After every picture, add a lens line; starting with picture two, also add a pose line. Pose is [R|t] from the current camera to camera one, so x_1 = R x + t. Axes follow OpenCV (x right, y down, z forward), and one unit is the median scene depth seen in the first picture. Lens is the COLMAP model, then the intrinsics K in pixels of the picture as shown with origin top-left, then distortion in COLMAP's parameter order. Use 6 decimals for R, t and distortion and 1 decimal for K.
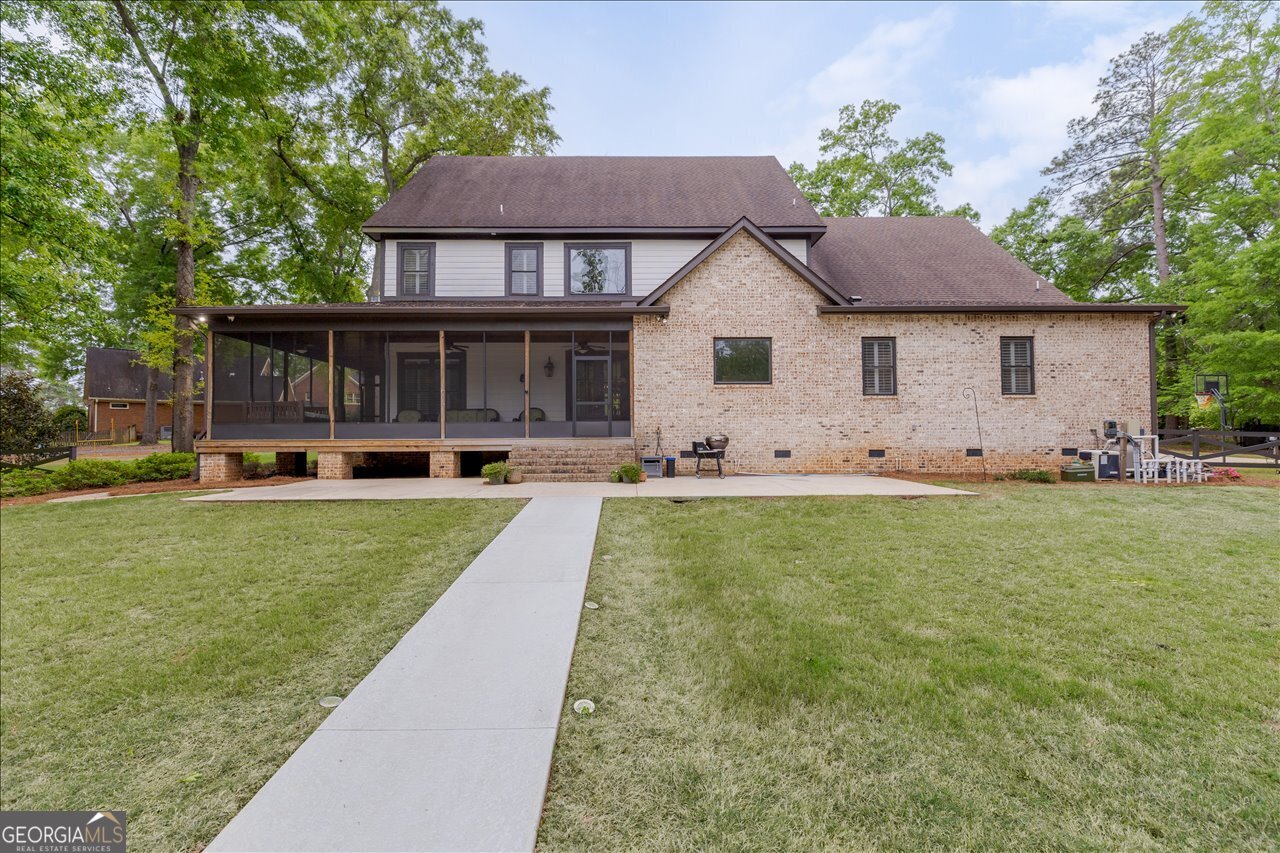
lens RADIAL K [[592.6, 0, 634.2], [0, 592.6, 423.1], [0, 0, 1]] dist [-0.000630, -0.000690]
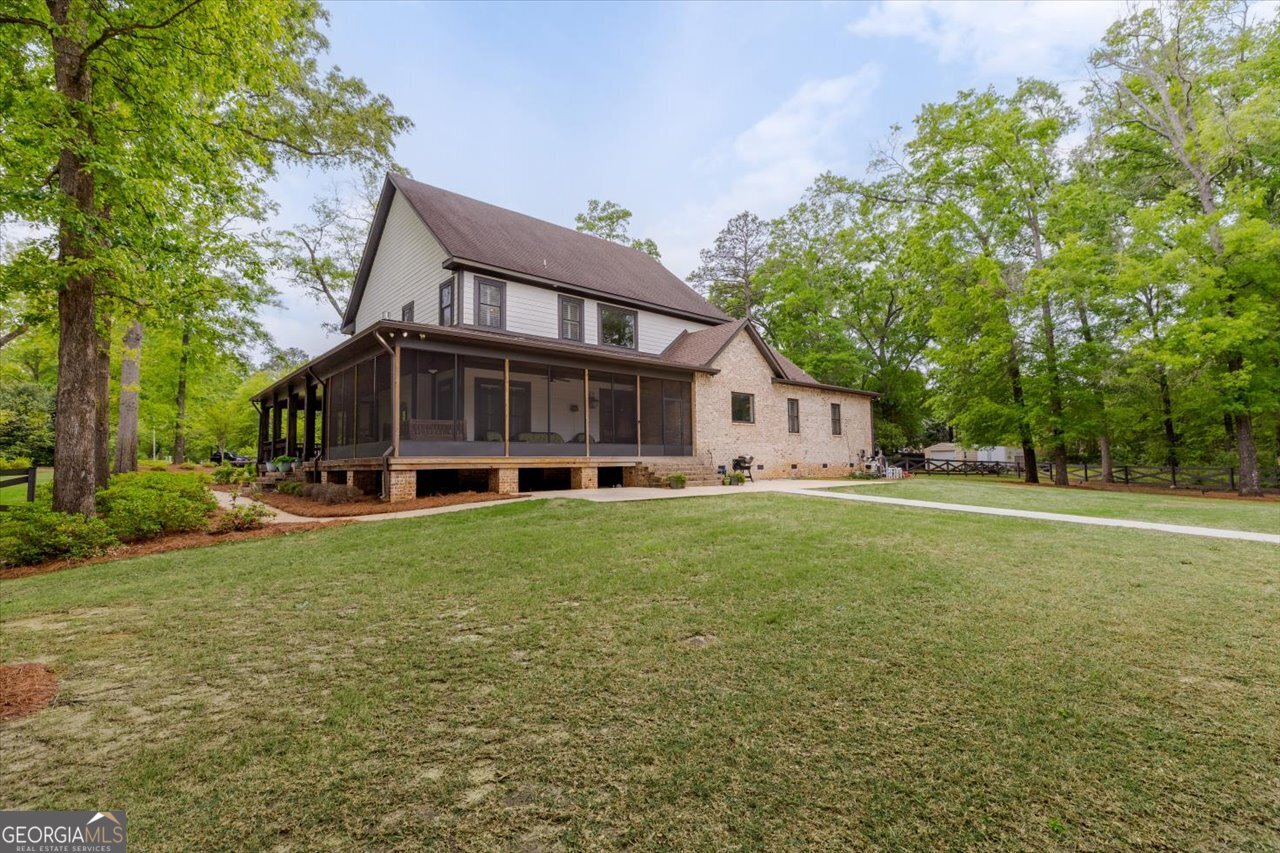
lens RADIAL K [[569.1, 0, 632.9], [0, 569.1, 424.6], [0, 0, 1]] dist [0.002310, -0.000004]
pose [[0.769427, 0.040641, 0.637440, -0.967006], [-0.014702, 0.998836, -0.045936, 0.012006], [-0.638566, 0.025973, 0.769129, 0.026601]]
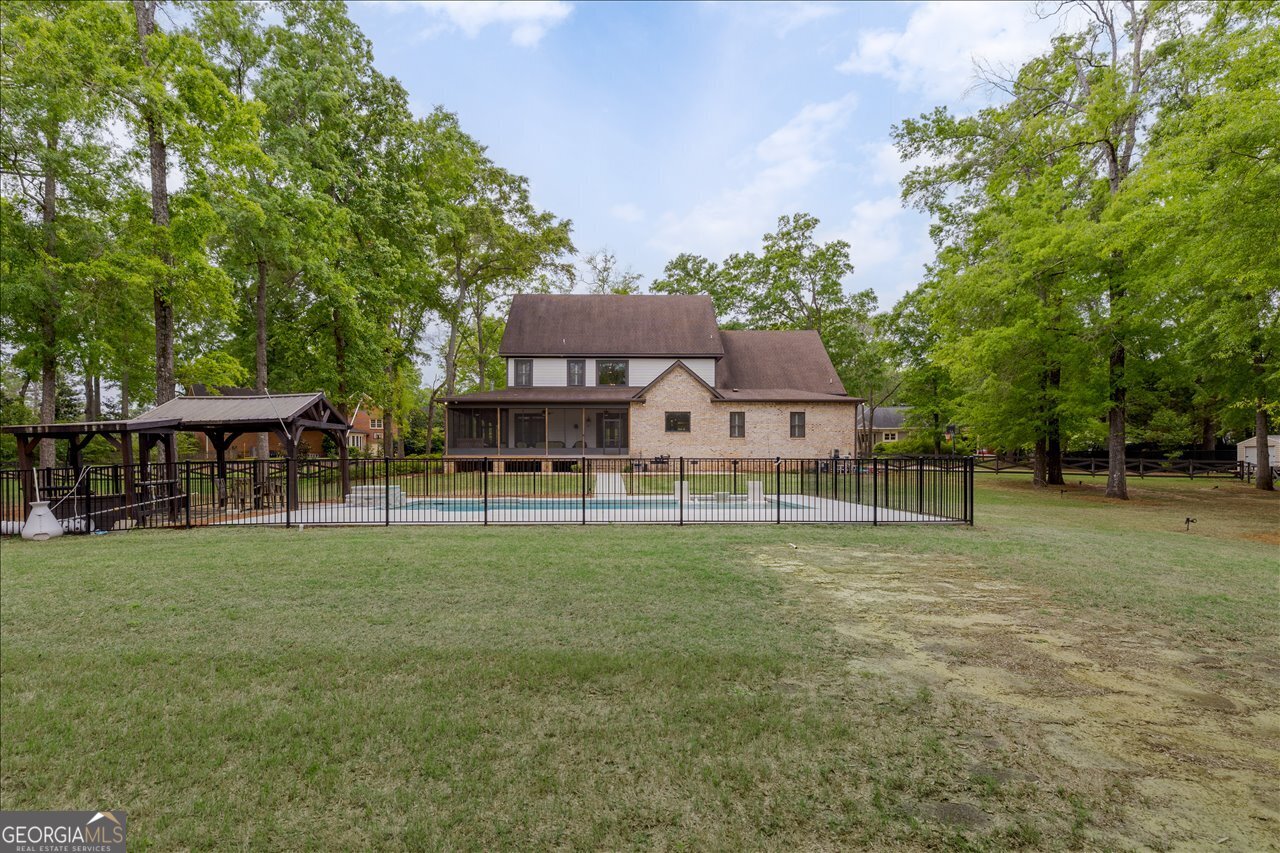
lens RADIAL K [[686.8, 0, 640.0], [0, 686.8, 426.5], [0, 0, 1]] dist [-0.000833, -0.000190]
pose [[0.999675, 0.005911, 0.024789, -0.028035], [-0.005247, 0.999629, -0.026745, -0.015741], [-0.024938, 0.026606, 0.999335, -1.602076]]
